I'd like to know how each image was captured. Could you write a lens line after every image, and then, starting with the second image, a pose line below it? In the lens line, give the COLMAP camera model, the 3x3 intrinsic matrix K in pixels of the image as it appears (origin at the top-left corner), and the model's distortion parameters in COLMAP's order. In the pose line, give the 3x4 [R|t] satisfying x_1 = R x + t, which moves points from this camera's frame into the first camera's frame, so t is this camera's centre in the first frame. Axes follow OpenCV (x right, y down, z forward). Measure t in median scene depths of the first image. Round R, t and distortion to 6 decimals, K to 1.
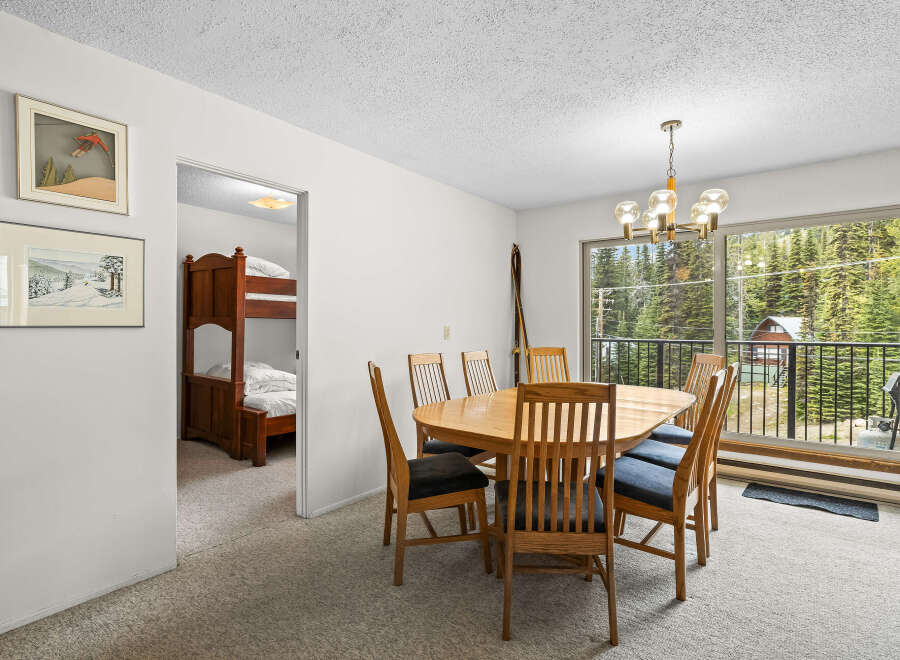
lens RADIAL K [[470.2, 0, 451.7], [0, 470.2, 328.3], [0, 0, 1]] dist [-0.008181, 0.001685]
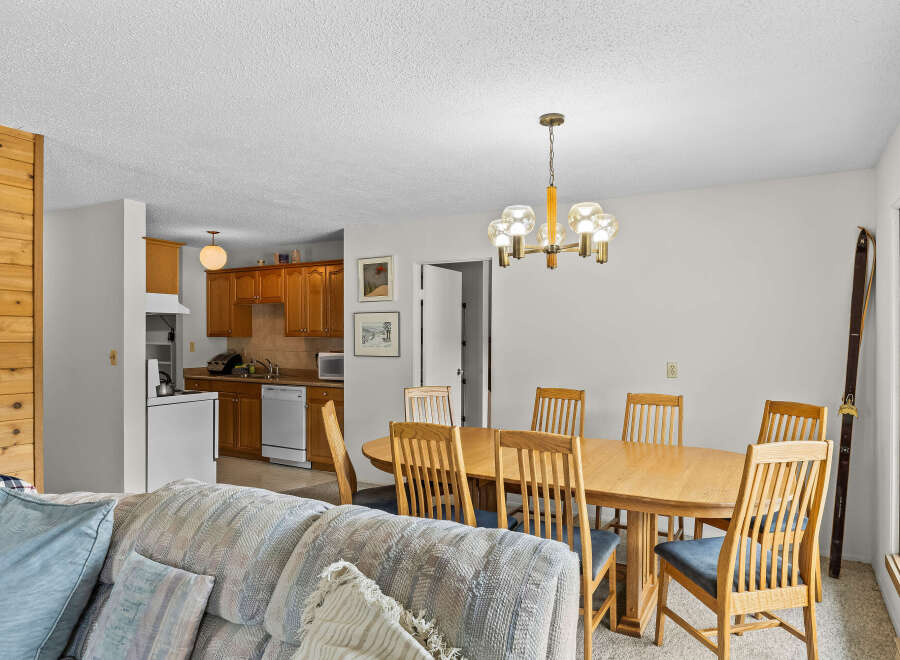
lens RADIAL K [[583.7, 0, 447.1], [0, 583.7, 333.7], [0, 0, 1]] dist [-0.005437, -0.000844]
pose [[0.131375, -0.006800, -0.991309, 1.885542], [-0.003474, 0.999967, -0.007320, -0.086509], [0.991327, 0.004405, 0.131347, 0.943493]]
